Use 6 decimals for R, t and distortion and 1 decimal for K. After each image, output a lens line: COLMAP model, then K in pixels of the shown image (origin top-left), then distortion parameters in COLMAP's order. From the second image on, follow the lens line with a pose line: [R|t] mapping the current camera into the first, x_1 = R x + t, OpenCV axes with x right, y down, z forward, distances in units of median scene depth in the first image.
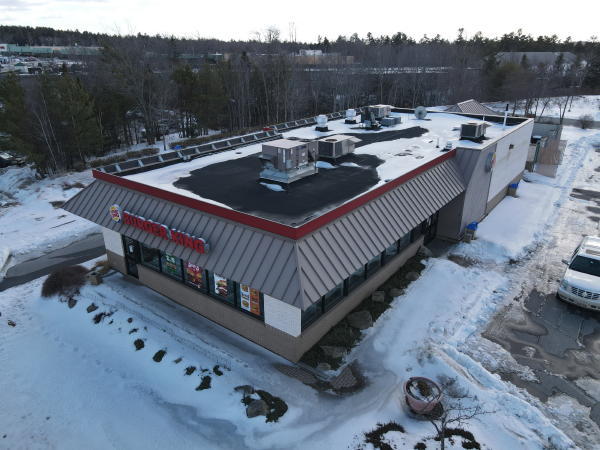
lens RADIAL K [[436.3, 0, 294.9], [0, 436.3, 225.5], [0, 0, 1]] dist [0.010027, 0.007685]
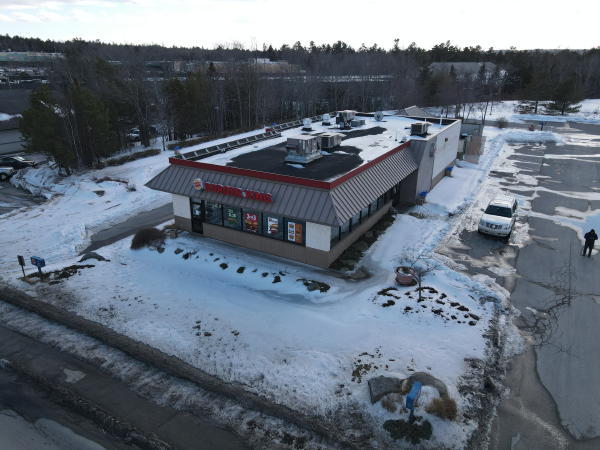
lens RADIAL K [[436.3, 0, 294.9], [0, 436.3, 225.5], [0, 0, 1]] dist [0.010027, 0.007685]
pose [[0.991996, -0.040584, 0.119569, -0.228135], [0.042047, 0.999068, -0.009734, 0.122307], [-0.119063, 0.014684, 0.992778, -0.452442]]
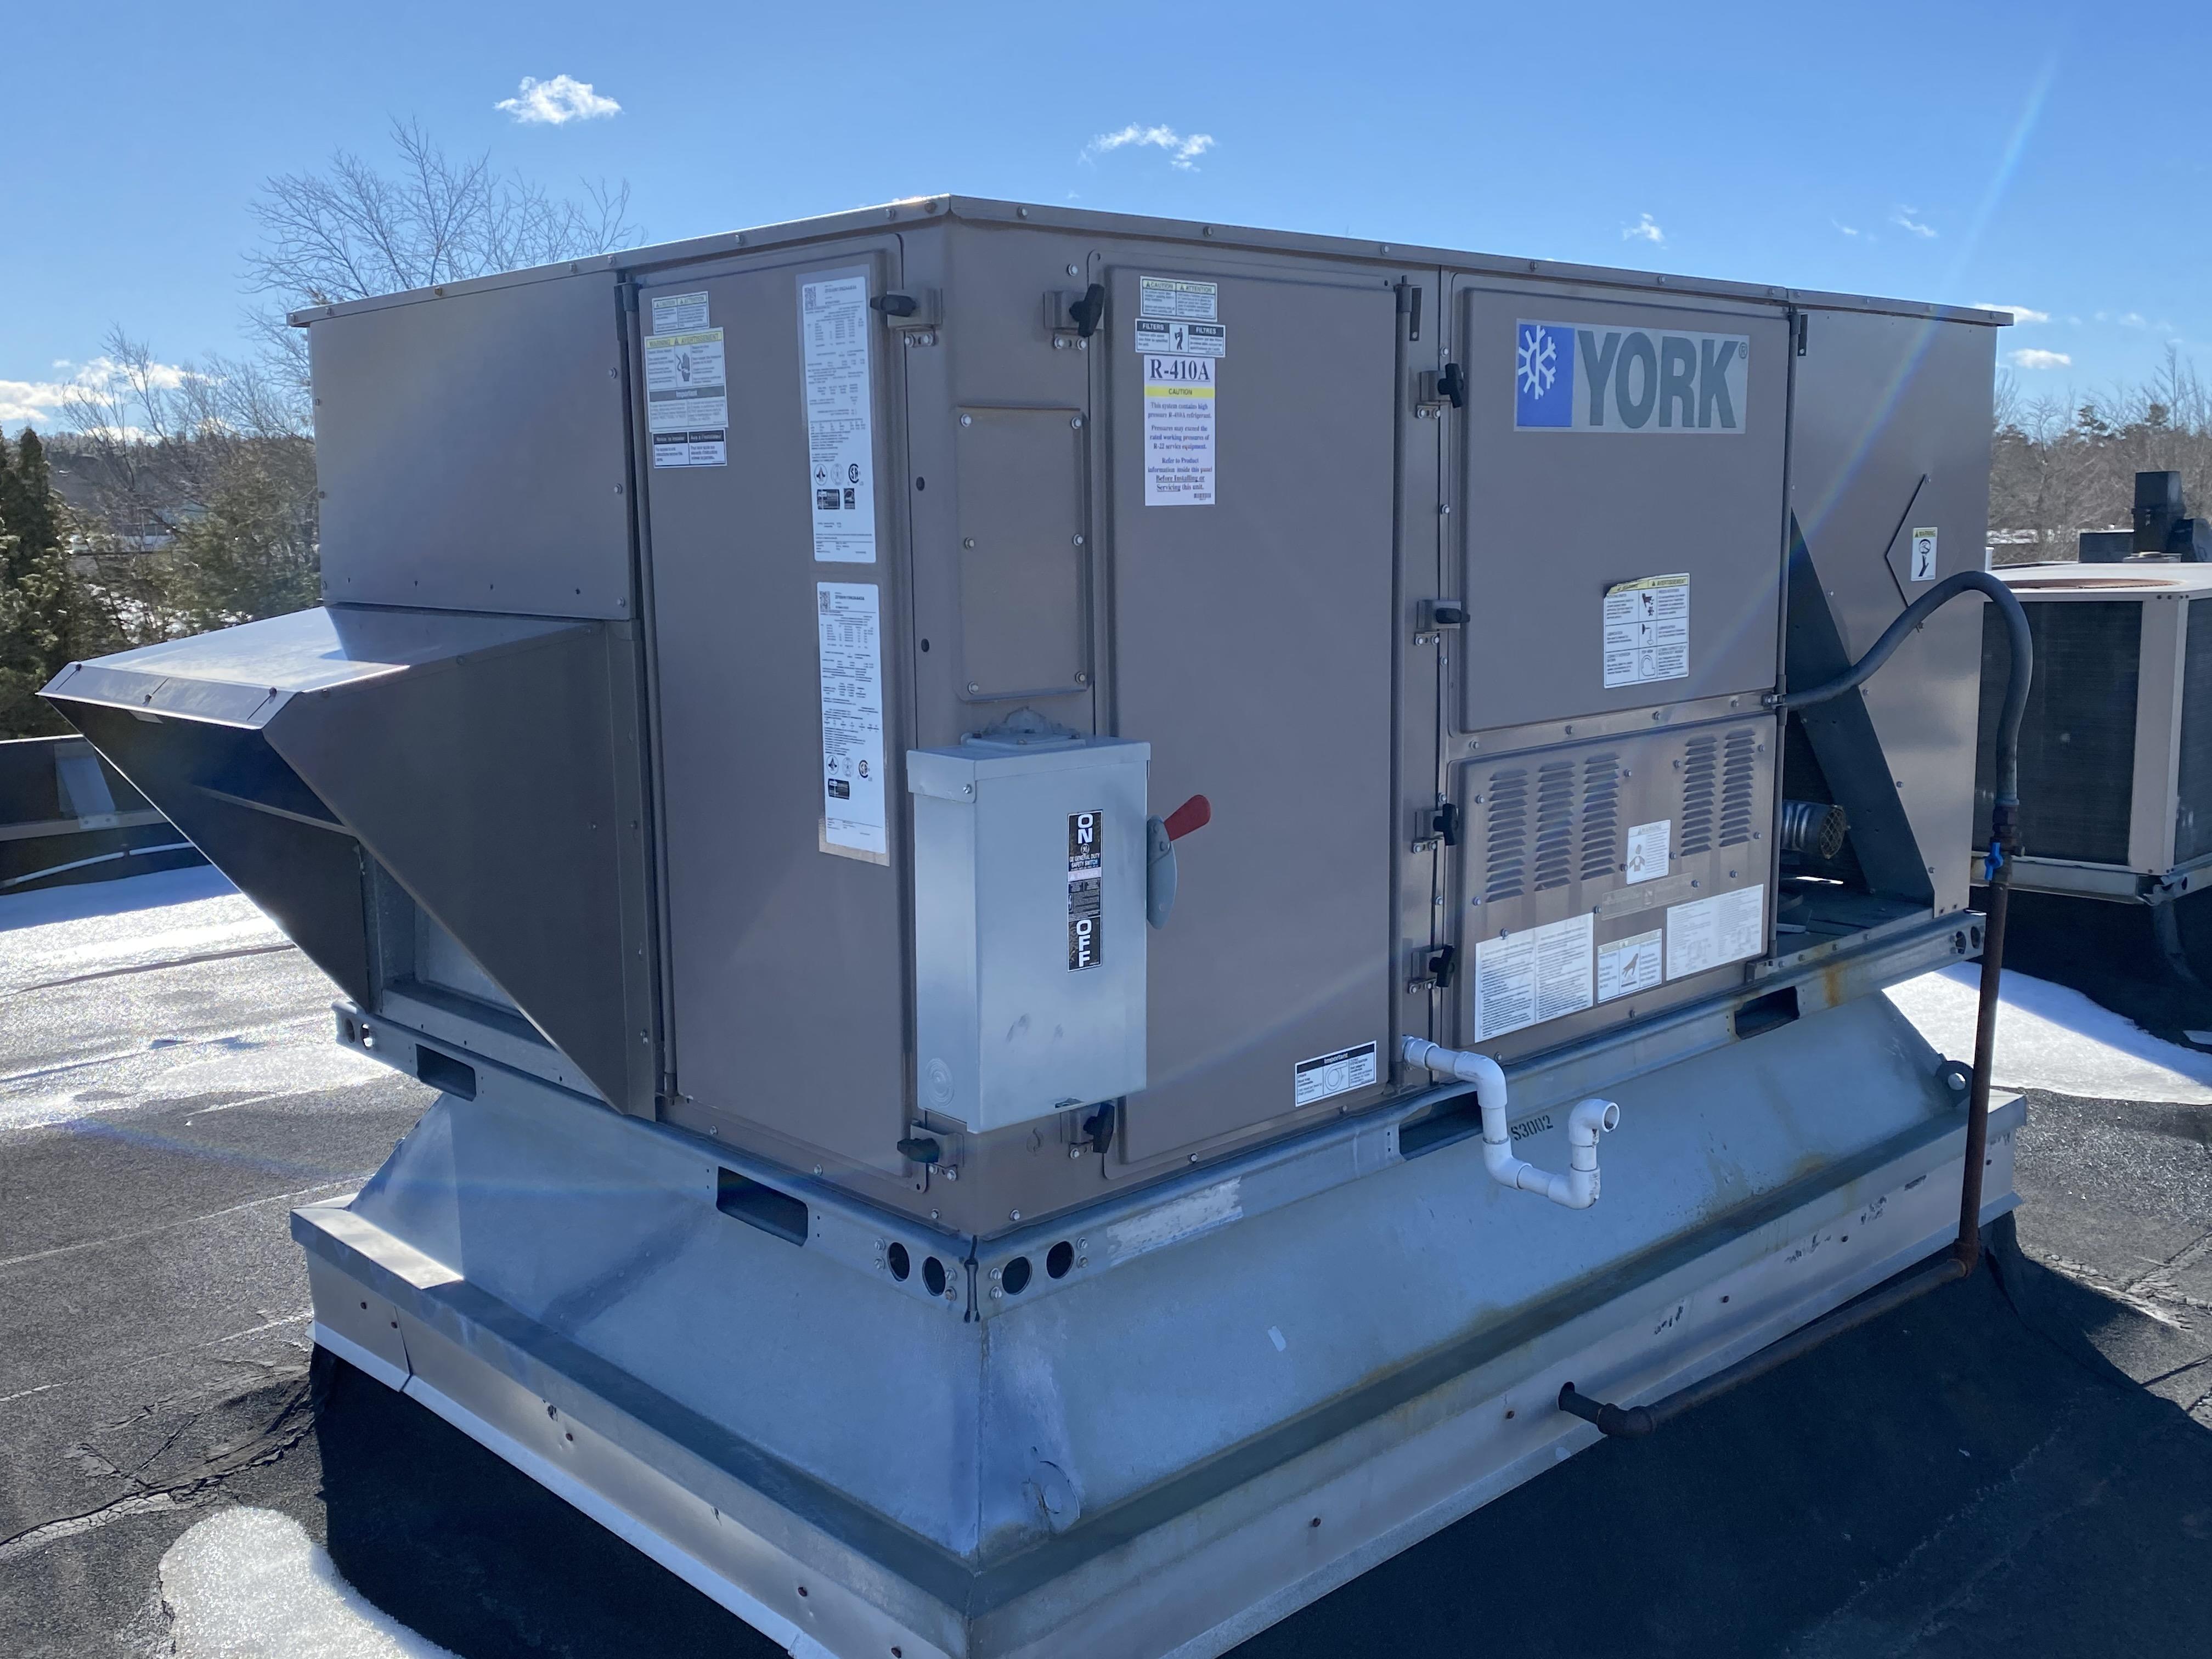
lens RADIAL K [[2069.8, 0, 1106.0], [0, 2069.8, 829.5], [0, 0, 1]] dist [0.000942, 0.000358]
pose [[0.987189, 0.013719, -0.158962, 0.005795], [-0.048603, 0.974803, -0.217707, -0.113813], [0.151970, 0.222644, 0.962982, 0.833456]]
